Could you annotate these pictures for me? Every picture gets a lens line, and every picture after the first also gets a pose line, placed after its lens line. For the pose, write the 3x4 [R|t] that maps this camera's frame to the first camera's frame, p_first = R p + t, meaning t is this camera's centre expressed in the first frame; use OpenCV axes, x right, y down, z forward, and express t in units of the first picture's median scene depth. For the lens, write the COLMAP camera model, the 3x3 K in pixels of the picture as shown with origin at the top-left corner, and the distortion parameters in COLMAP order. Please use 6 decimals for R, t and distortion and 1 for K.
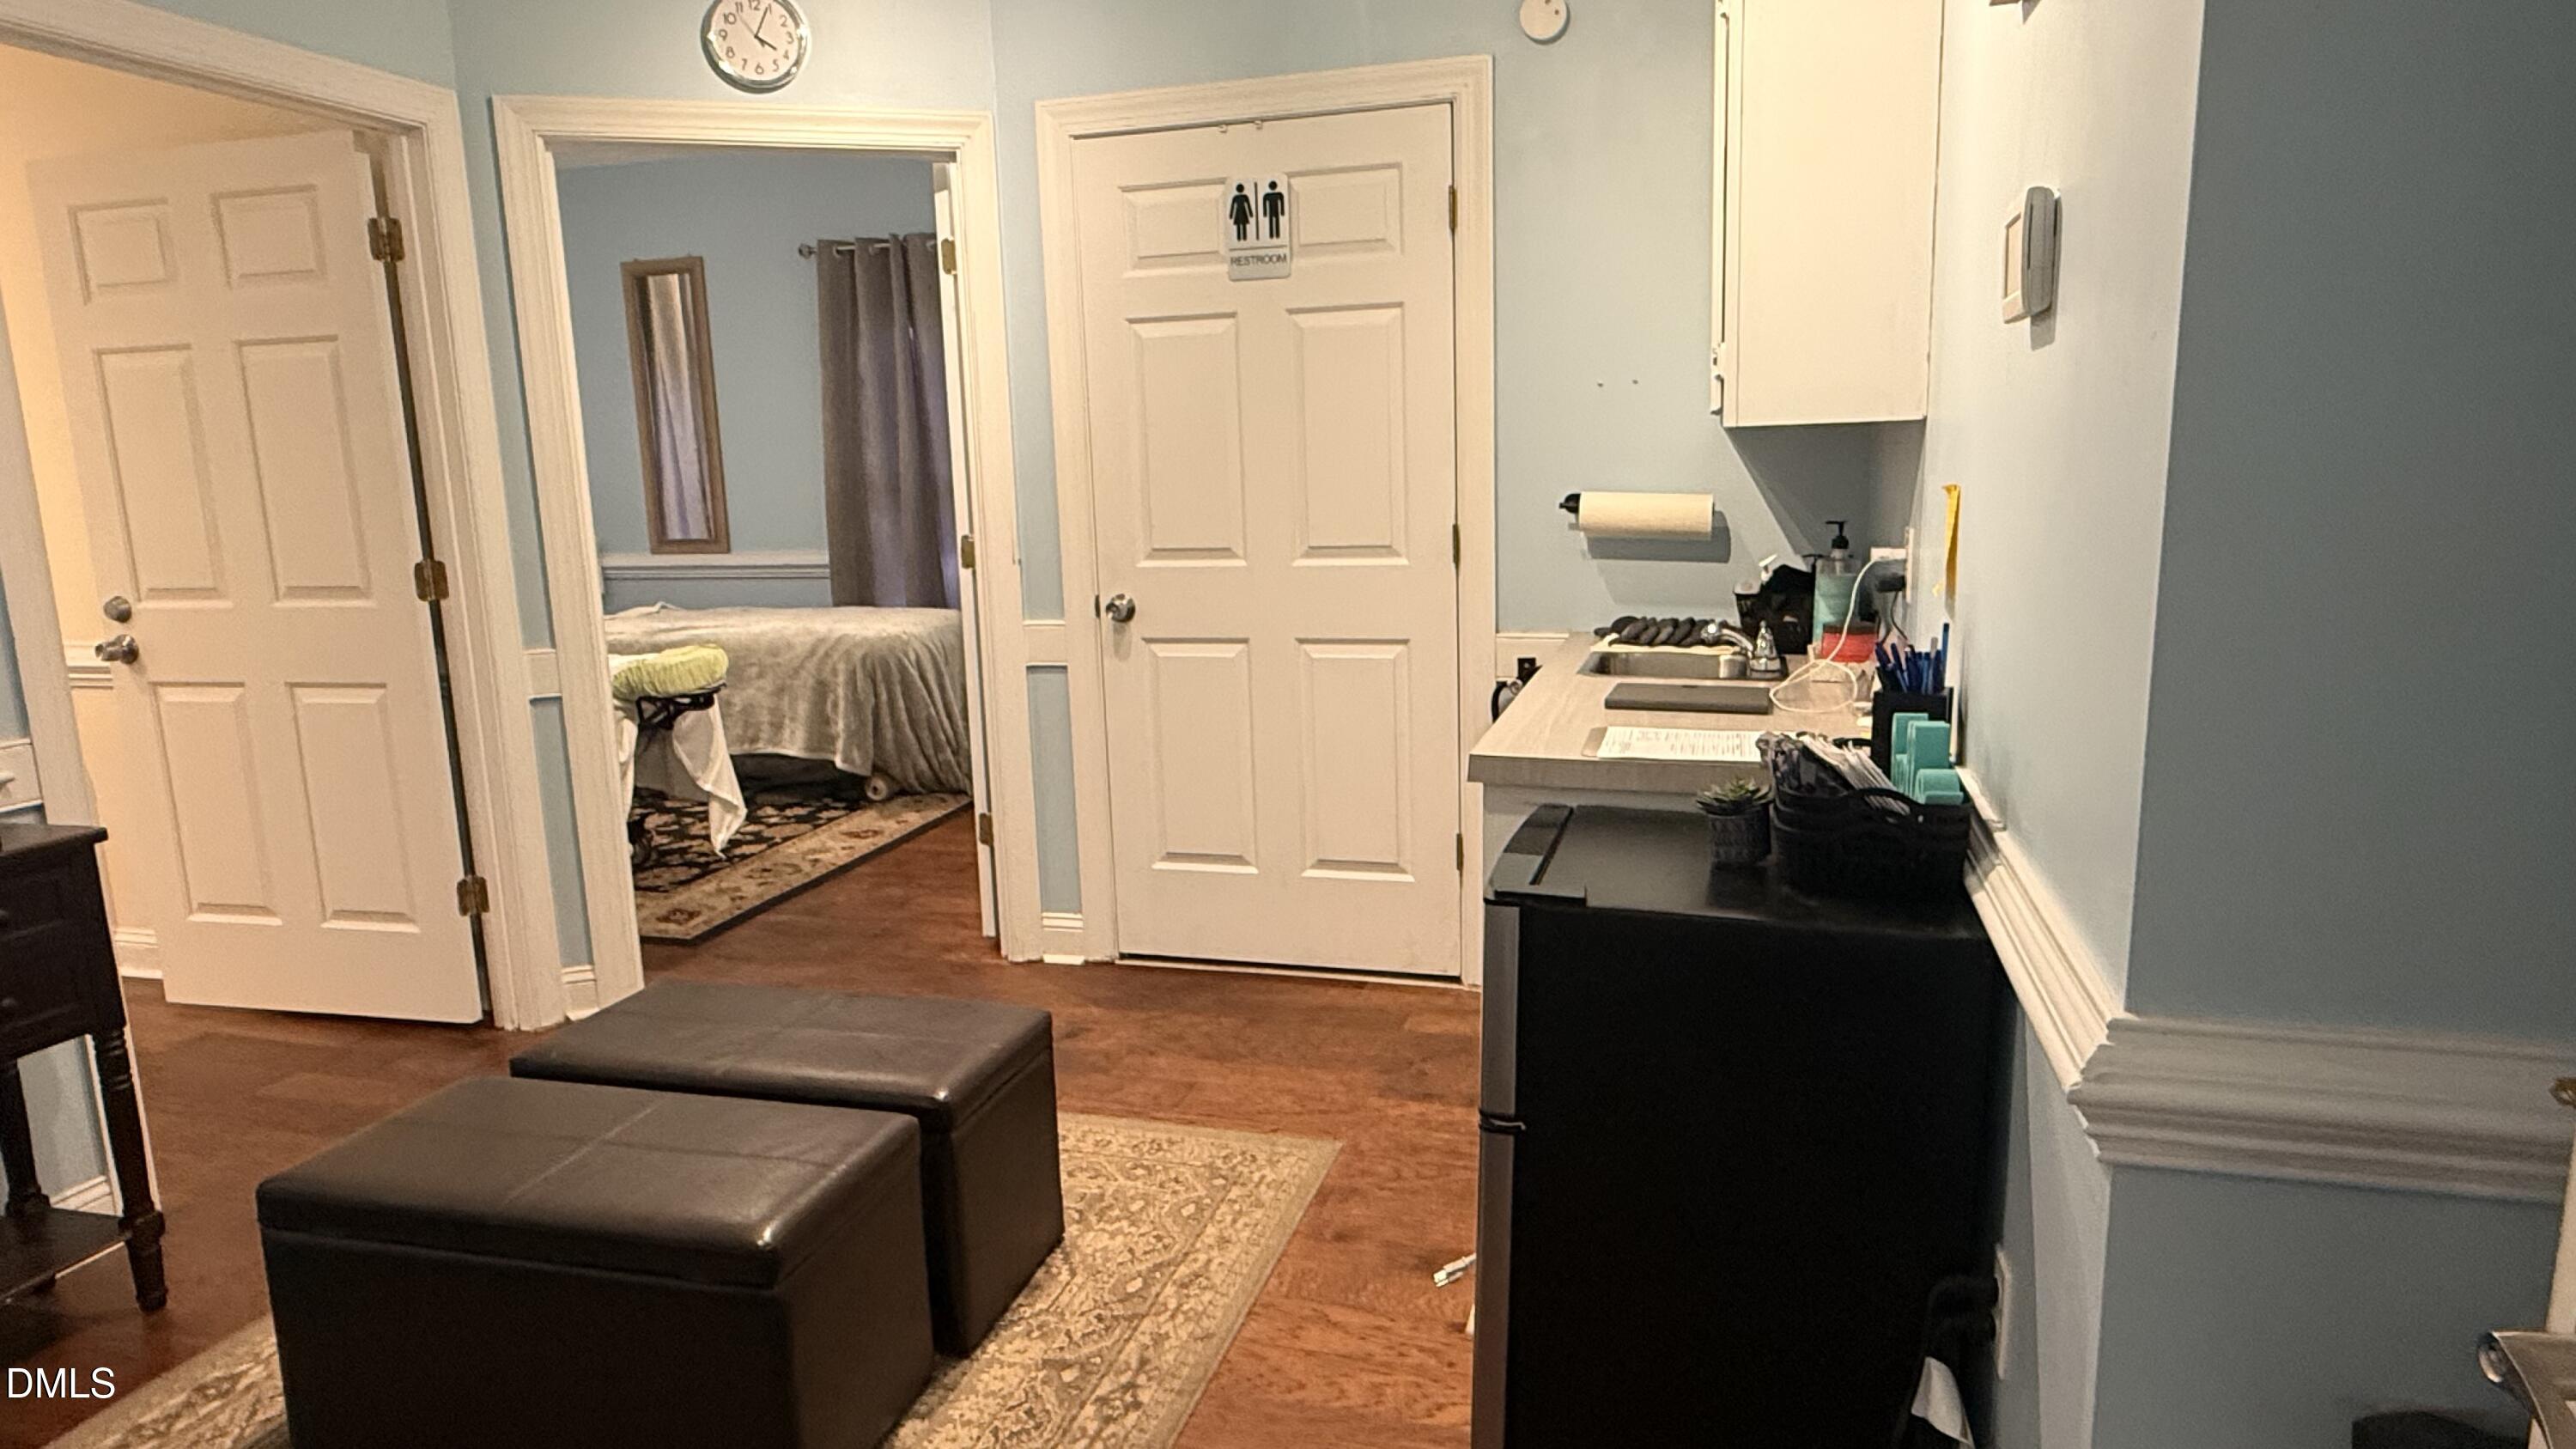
lens RADIAL K [[1527.0, 0, 1280.7], [0, 1527.0, 729.8], [0, 0, 1]] dist [-0.004985, 0.000326]
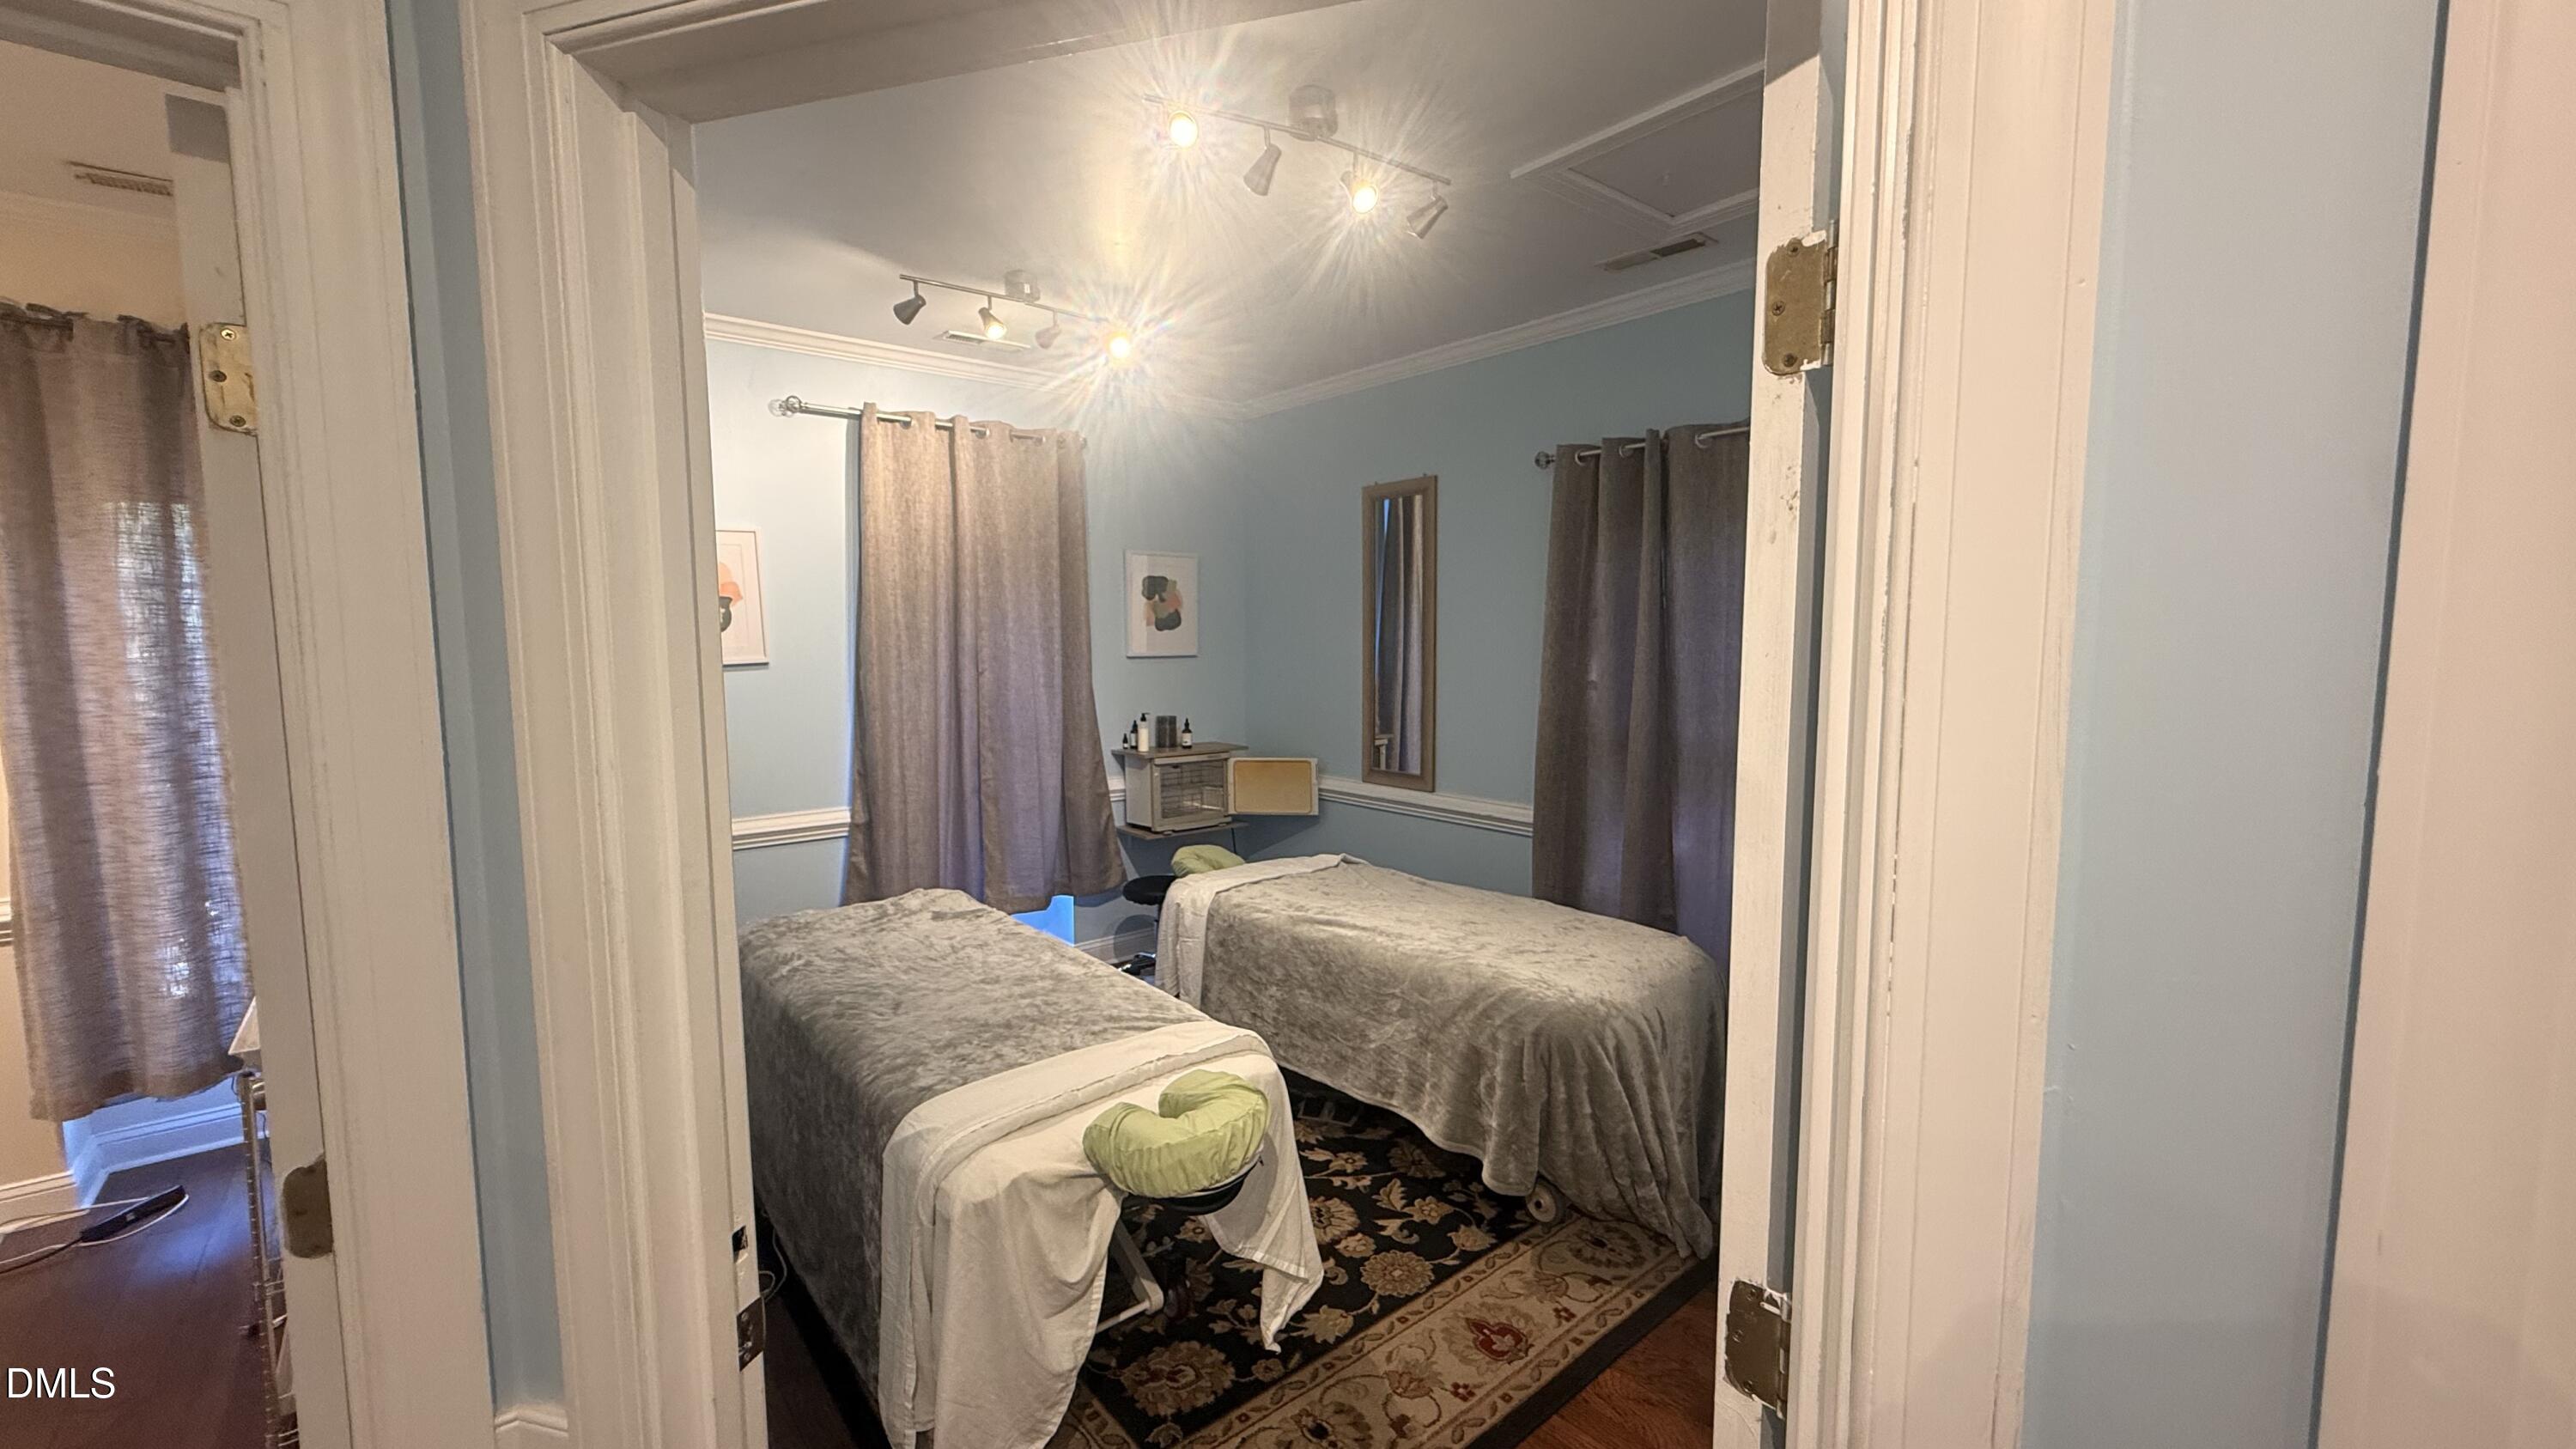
lens RADIAL K [[1027.4, 0, 1283.0], [0, 1027.4, 723.1], [0, 0, 1]] dist [-0.000624, -0.000011]
pose [[0.832098, 0.075542, -0.549460, -0.201217], [-0.121437, 0.991457, -0.047593, -0.233000], [0.541171, 0.106327, 0.834163, 0.862596]]
